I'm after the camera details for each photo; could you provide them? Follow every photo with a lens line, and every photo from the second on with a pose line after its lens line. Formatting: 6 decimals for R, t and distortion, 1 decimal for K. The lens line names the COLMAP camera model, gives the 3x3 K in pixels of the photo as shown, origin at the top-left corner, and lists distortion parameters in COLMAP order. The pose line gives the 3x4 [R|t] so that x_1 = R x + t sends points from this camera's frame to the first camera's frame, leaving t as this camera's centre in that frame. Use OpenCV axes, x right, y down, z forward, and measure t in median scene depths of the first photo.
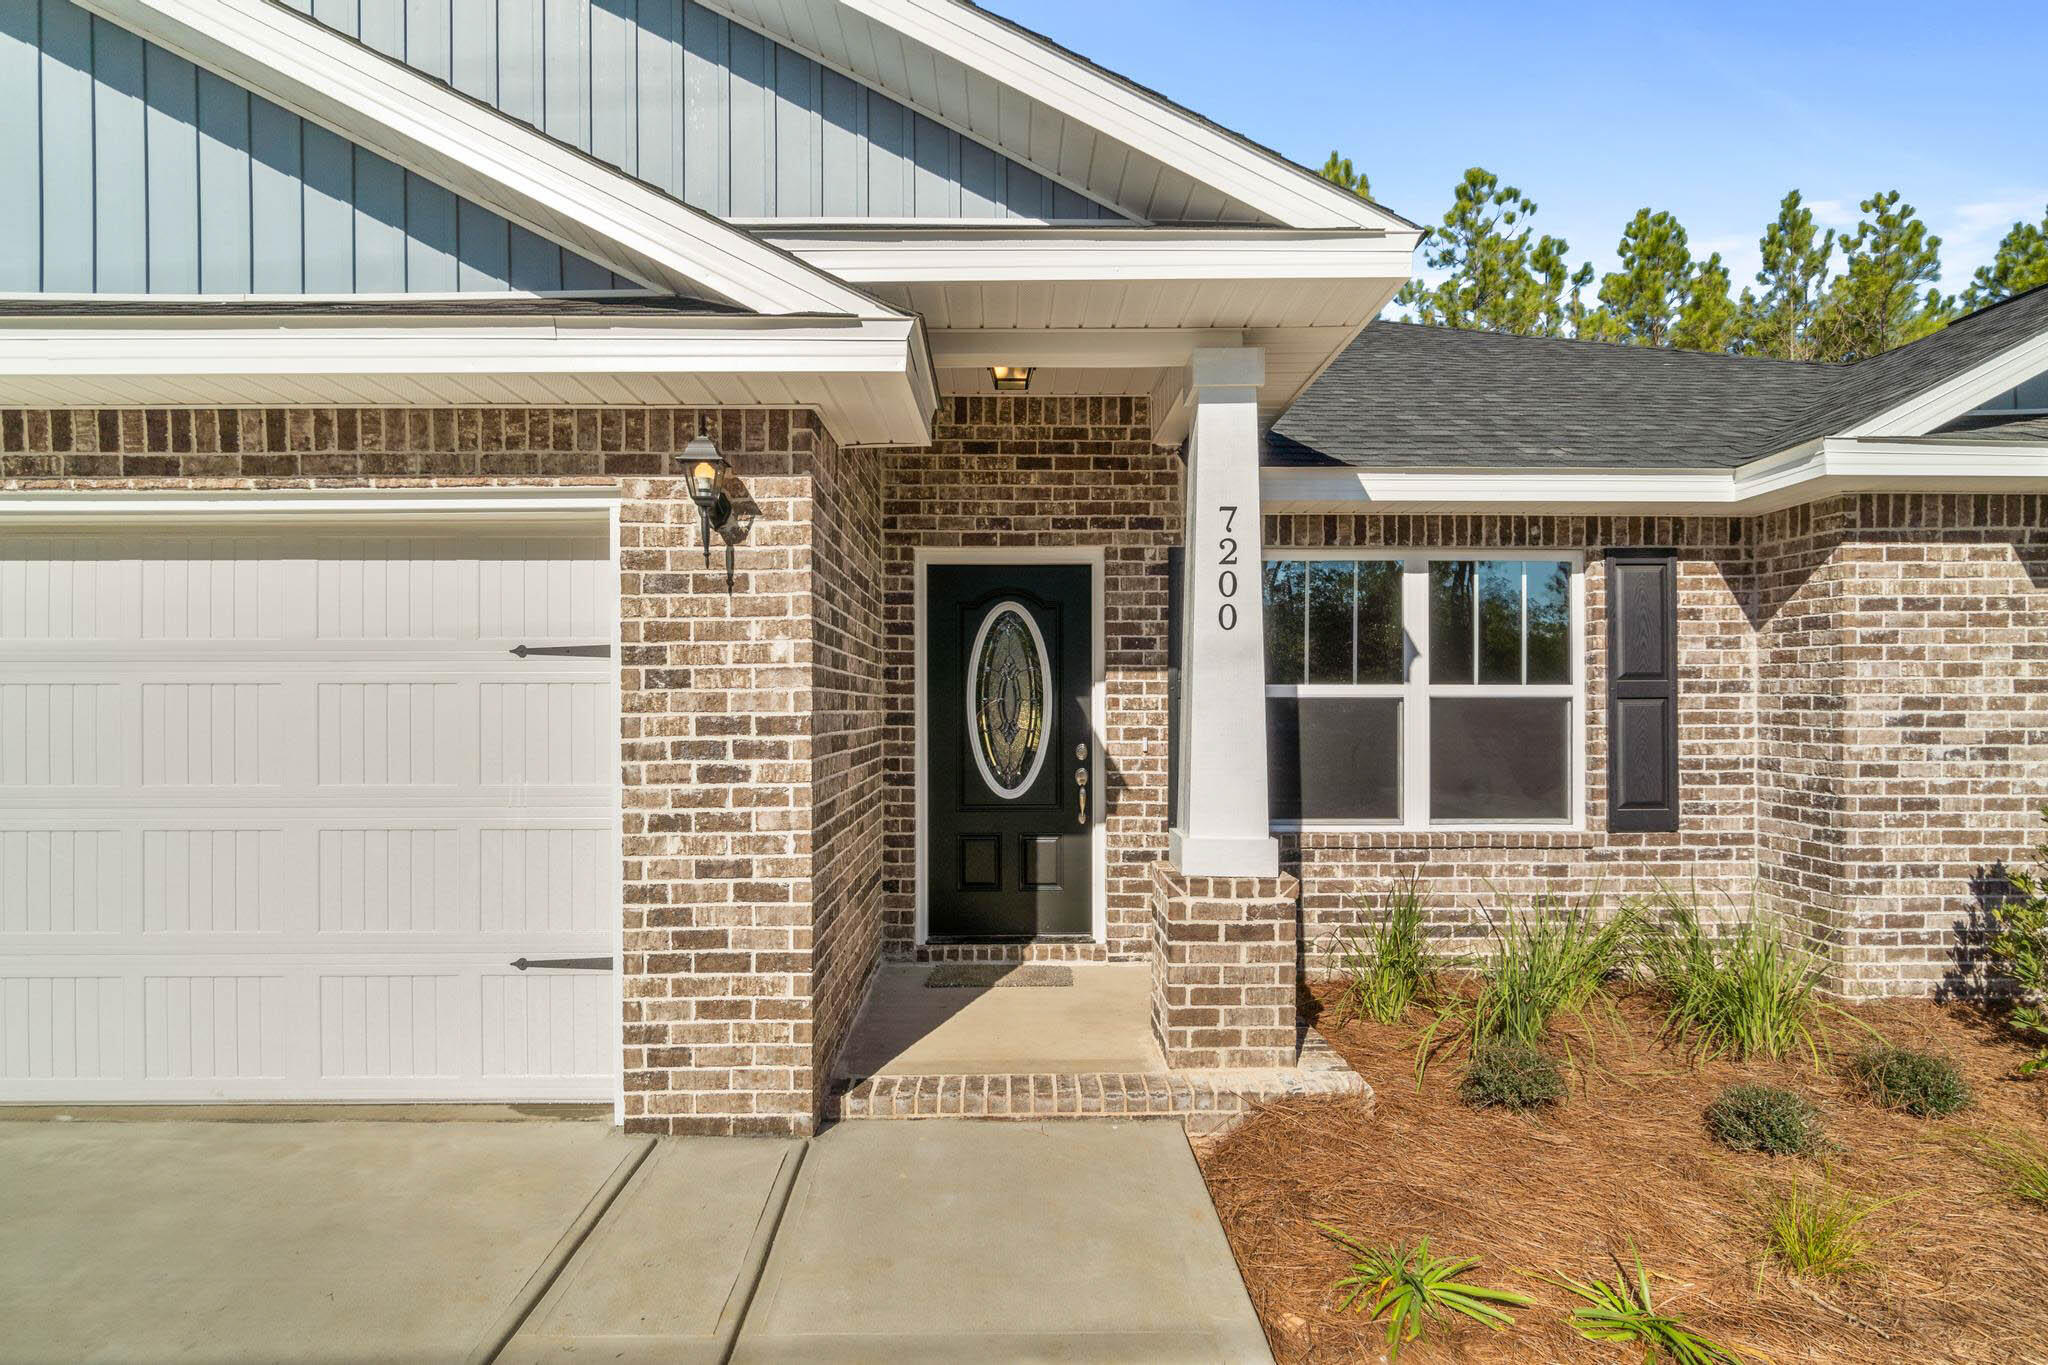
lens RADIAL K [[1059.7, 0, 1029.4], [0, 1059.7, 691.5], [0, 0, 1]] dist [0.000291, -0.000064]
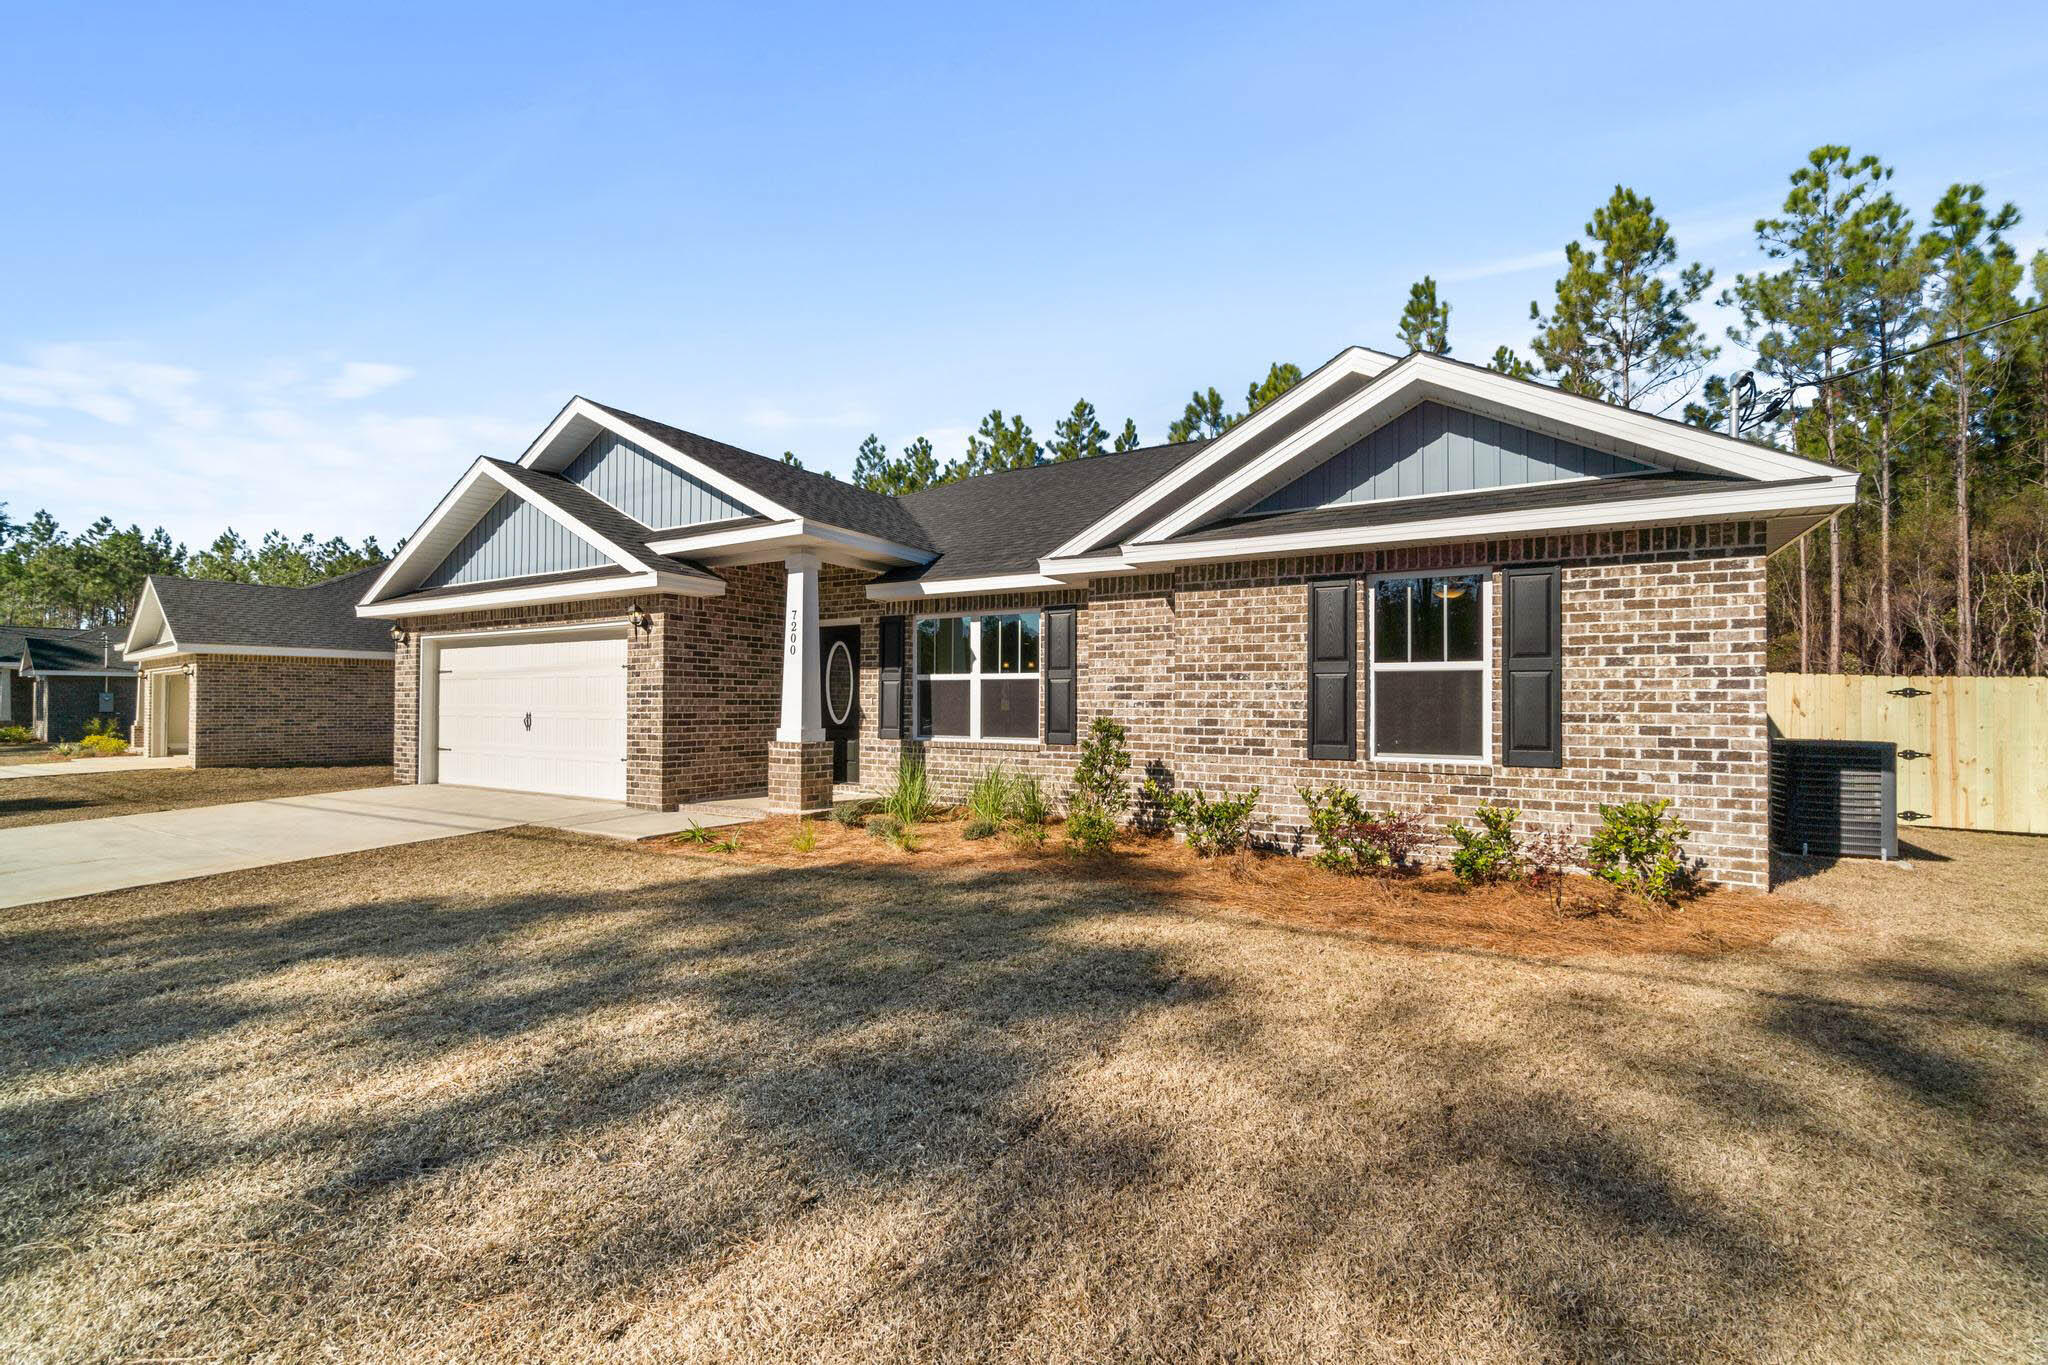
lens RADIAL K [[898.3, 0, 1021.2], [0, 898.3, 677.9], [0, 0, 1]] dist [-0.002844, 0.000788]
pose [[0.847632, -0.010414, -0.530482, 1.585827], [0.002461, 0.999874, -0.015696, 0.034695], [0.530579, 0.011999, 0.847551, -0.559054]]
